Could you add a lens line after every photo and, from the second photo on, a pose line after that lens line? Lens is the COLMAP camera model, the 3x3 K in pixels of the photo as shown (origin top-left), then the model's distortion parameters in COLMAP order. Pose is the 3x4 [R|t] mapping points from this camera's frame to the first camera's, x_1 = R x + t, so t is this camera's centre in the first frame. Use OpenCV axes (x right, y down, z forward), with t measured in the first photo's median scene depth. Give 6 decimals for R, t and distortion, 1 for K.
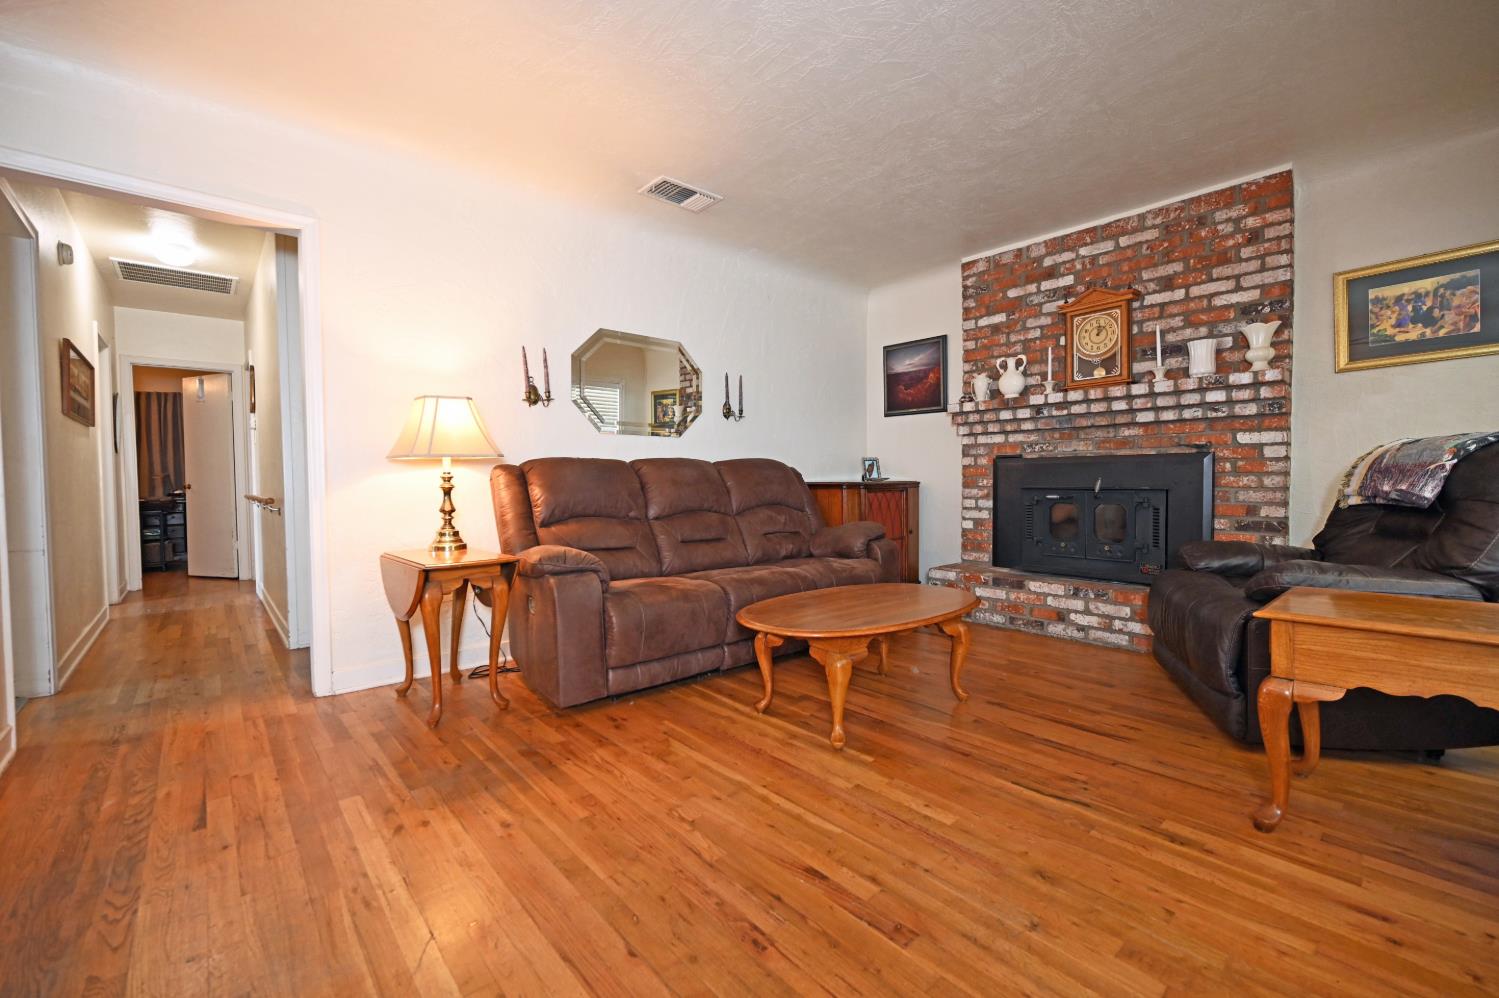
lens RADIAL K [[615.1, 0, 747.1], [0, 615.1, 495.8], [0, 0, 1]] dist [0.000784, -0.000374]
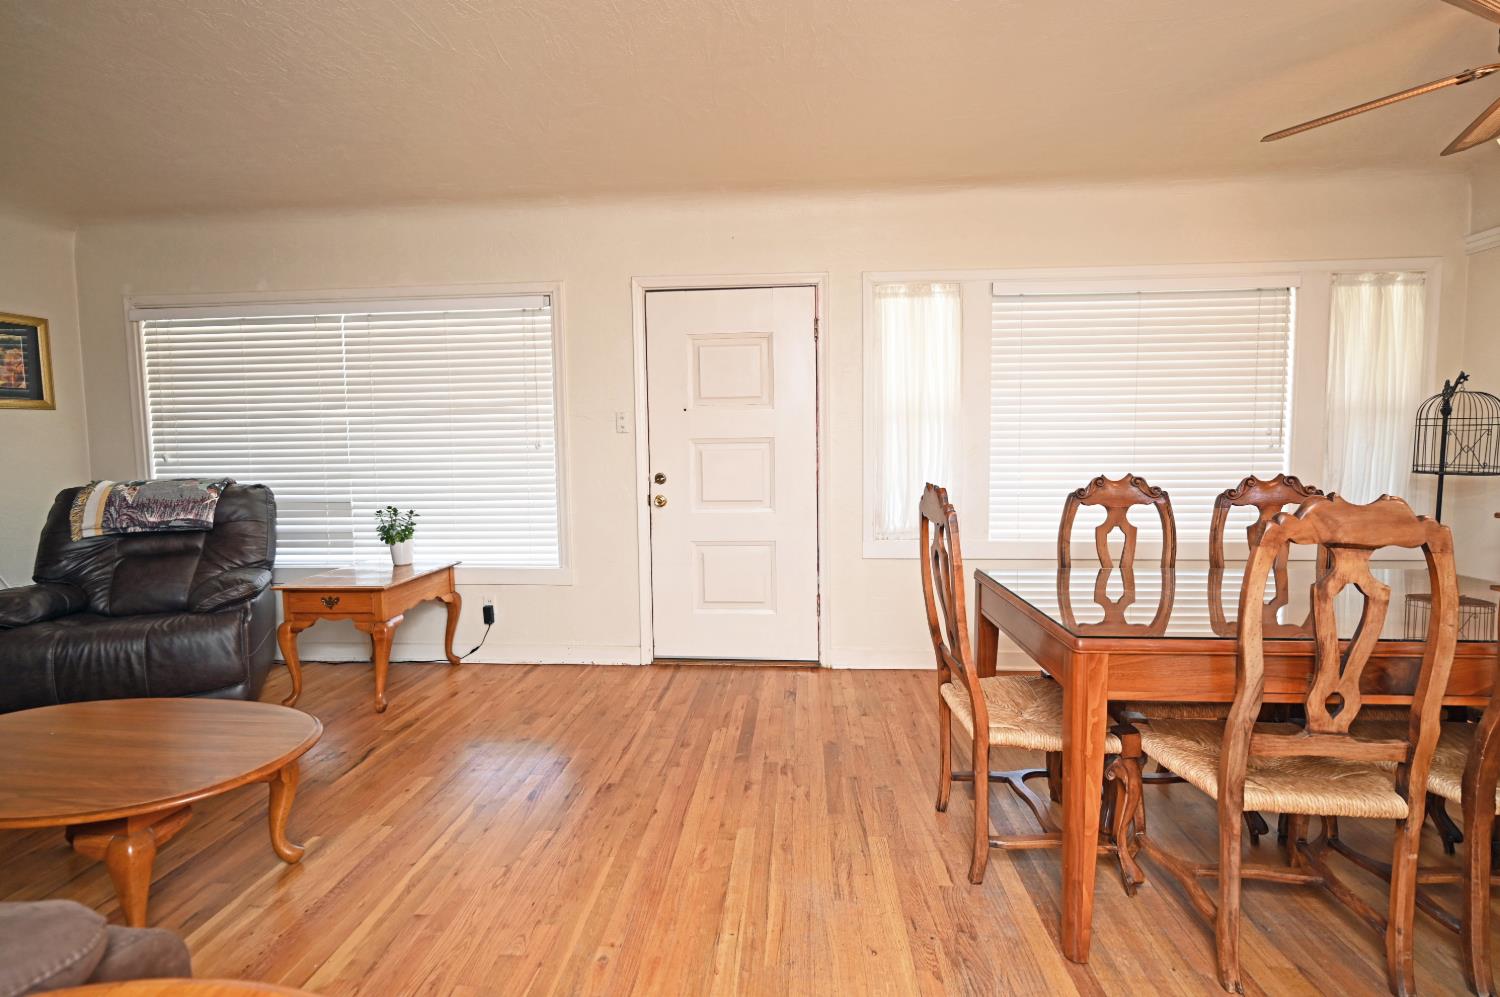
lens RADIAL K [[641.2, 0, 755.5], [0, 641.2, 494.0], [0, 0, 1]] dist [-0.000227, -0.000403]
pose [[-0.708200, -0.032869, 0.705246, -0.576058], [0.035562, 0.995987, 0.082130, -0.091017], [-0.705116, 0.083244, -0.704189, 0.718176]]
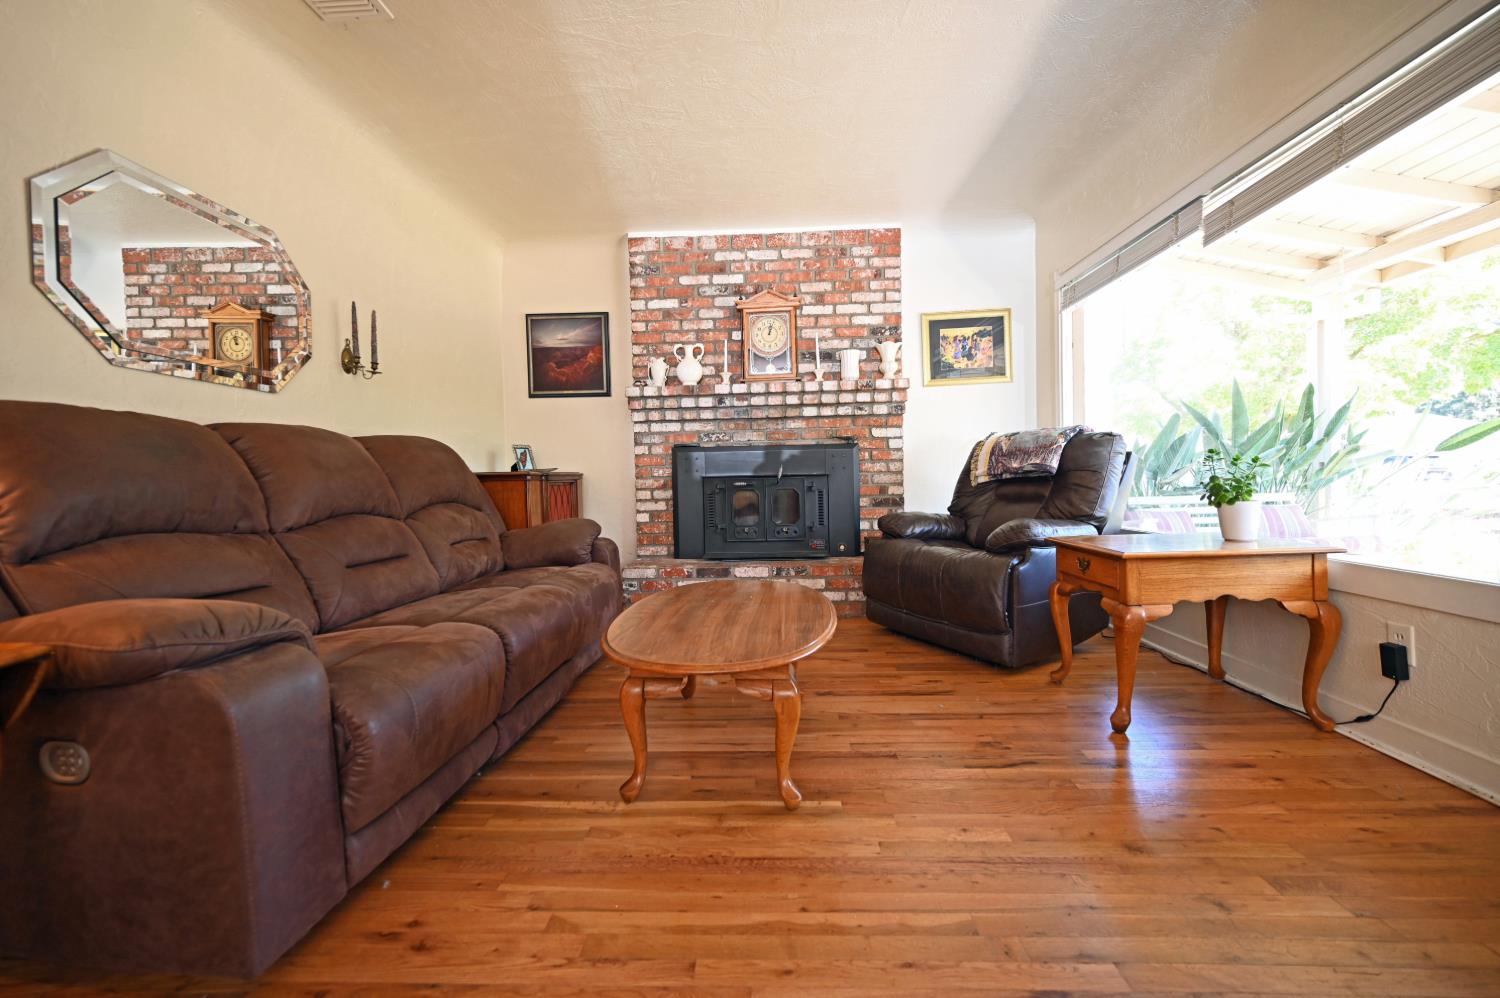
lens RADIAL K [[599.2, 0, 745.9], [0, 599.2, 494.9], [0, 0, 1]] dist [-0.001222, 0.000227]
pose [[0.691653, -0.027260, 0.721715, -0.256106], [0.035389, 0.999366, 0.003832, 0.018780], [-0.721362, 0.022890, 0.692180, 0.337768]]
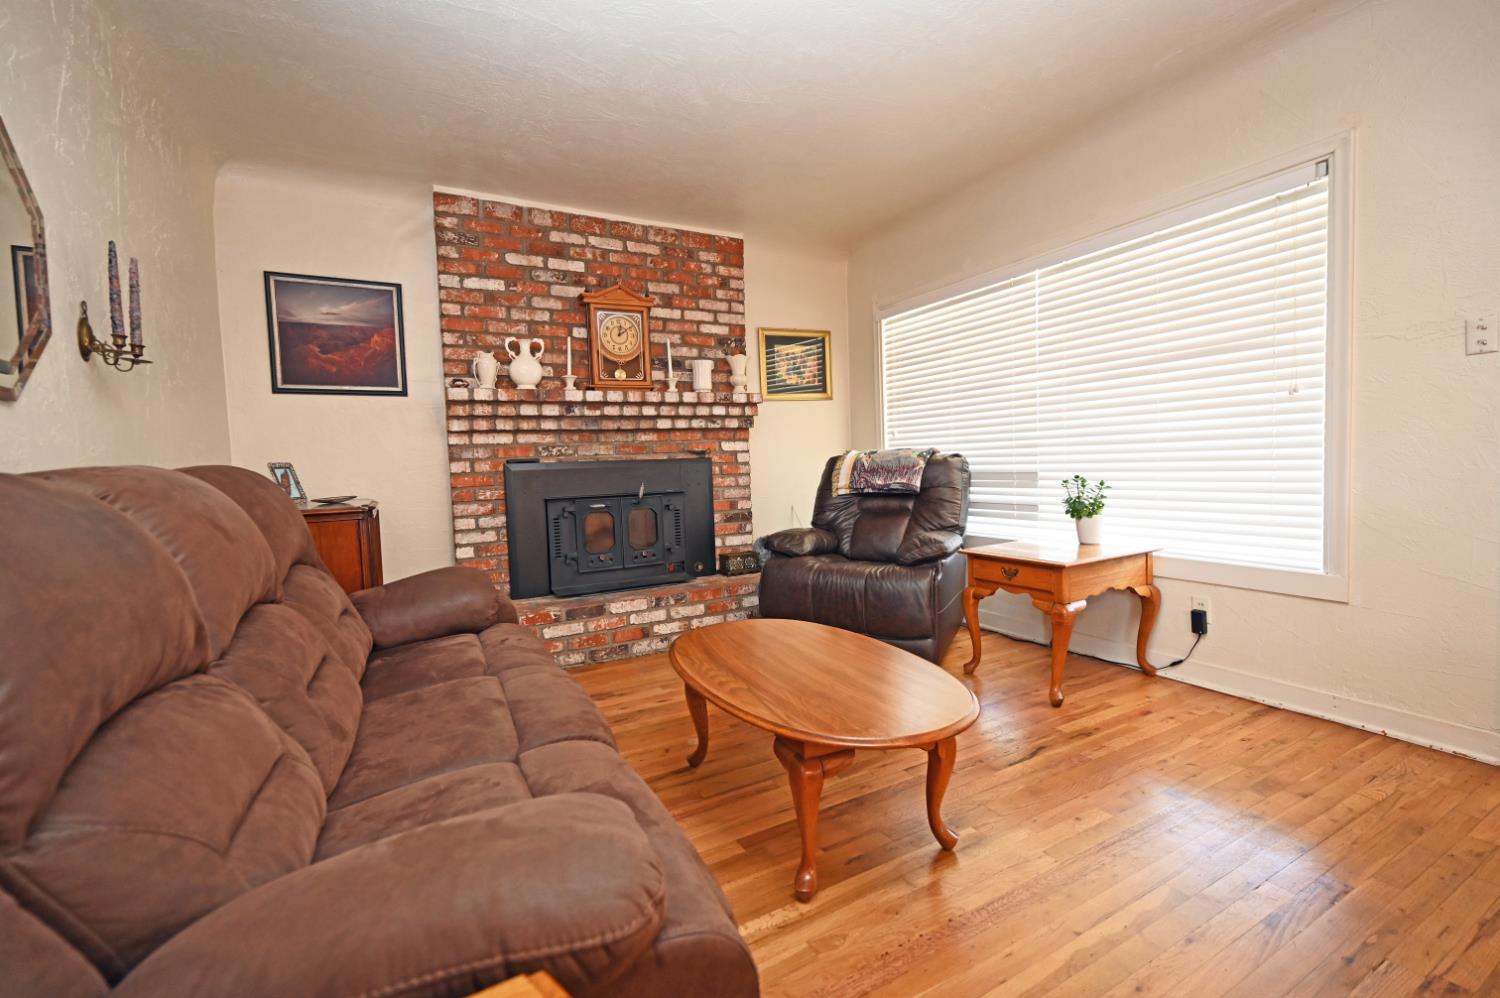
lens RADIAL K [[641.2, 0, 740.5], [0, 641.2, 494.9], [0, 0, 1]] dist [-0.000227, -0.000403]
pose [[0.223537, -0.052515, 0.973280, -0.420181], [0.059687, 0.997411, 0.040108, -0.045415], [-0.972866, 0.049126, 0.226092, 0.667488]]
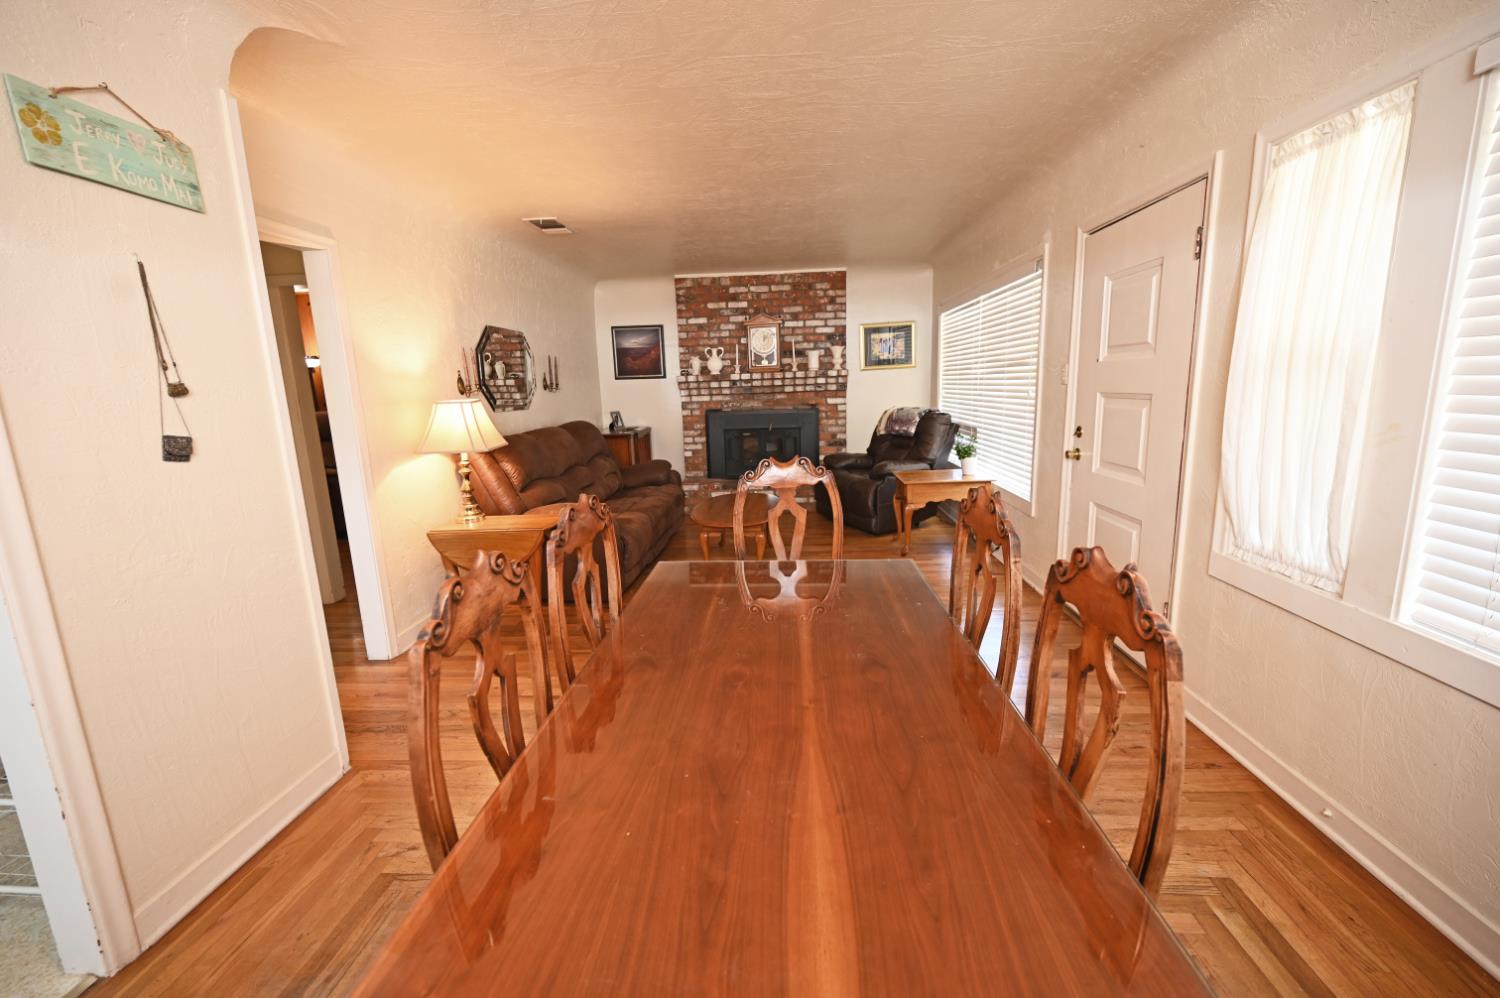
lens RADIAL K [[599.2, 0, 734.8], [0, 599.2, 489.4], [0, 0, 1]] dist [-0.001222, 0.000227]
pose [[0.719804, -0.139829, 0.679948, -0.793701], [0.049310, 0.987328, 0.150839, -0.115783], [-0.692424, -0.075047, 0.717578, -0.226631]]
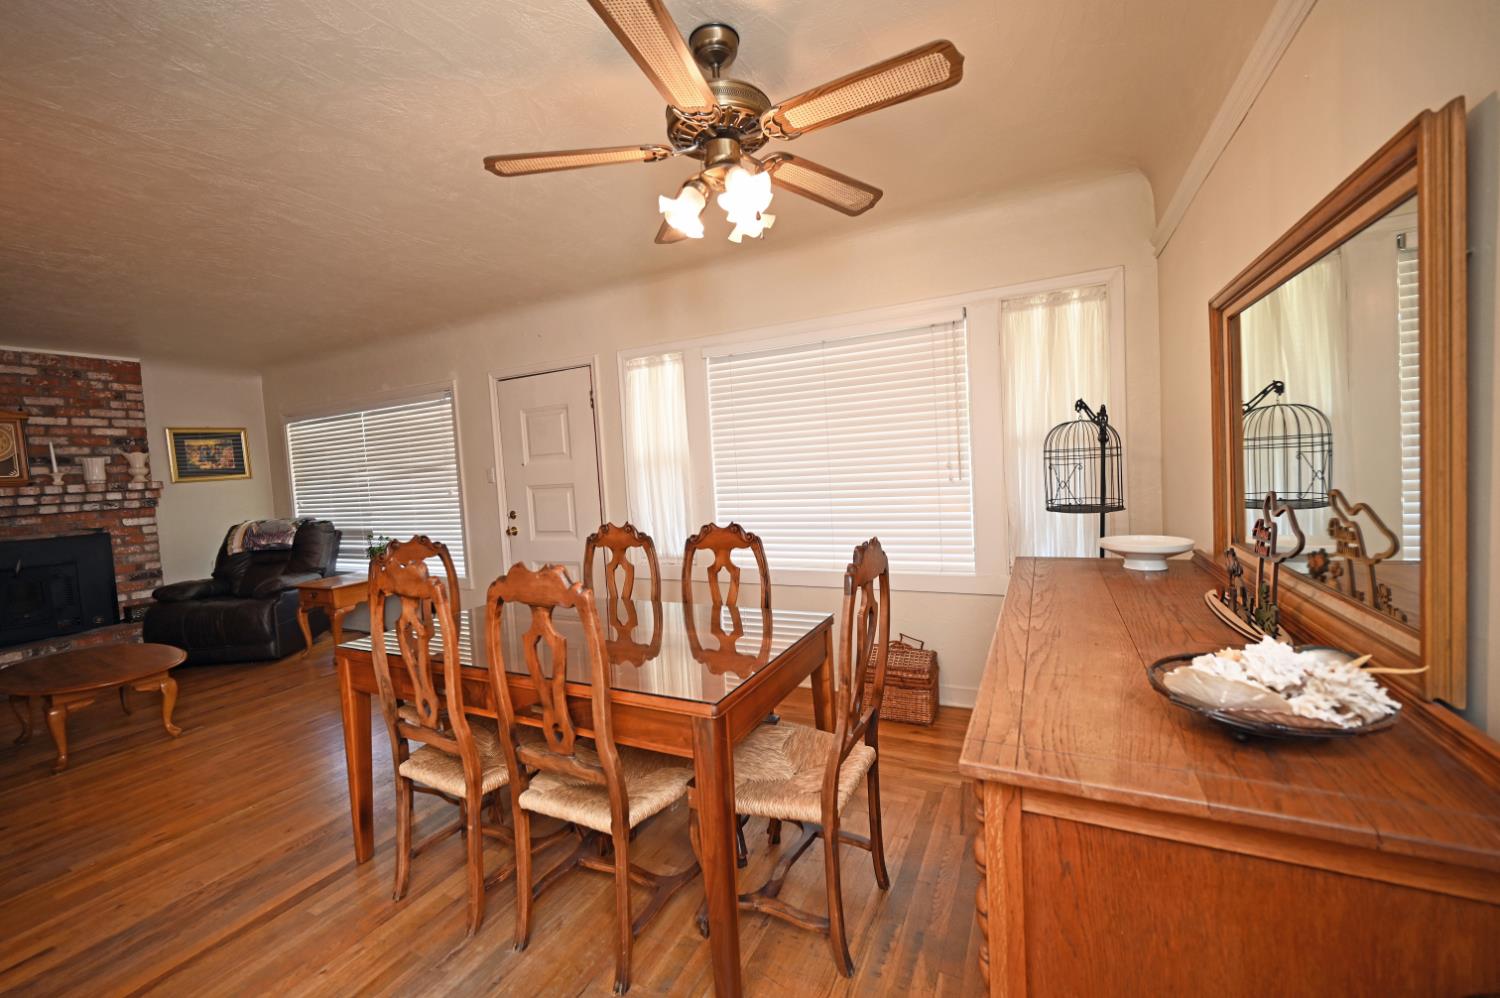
lens RADIAL K [[599.2, 0, 761.3], [0, 599.2, 494.2], [0, 0, 1]] dist [-0.001222, 0.000227]
pose [[-0.379983, -0.018252, 0.924814, -1.183906], [0.084744, 0.994914, 0.054455, -0.107681], [-0.921104, 0.099064, -0.376503, 0.076288]]
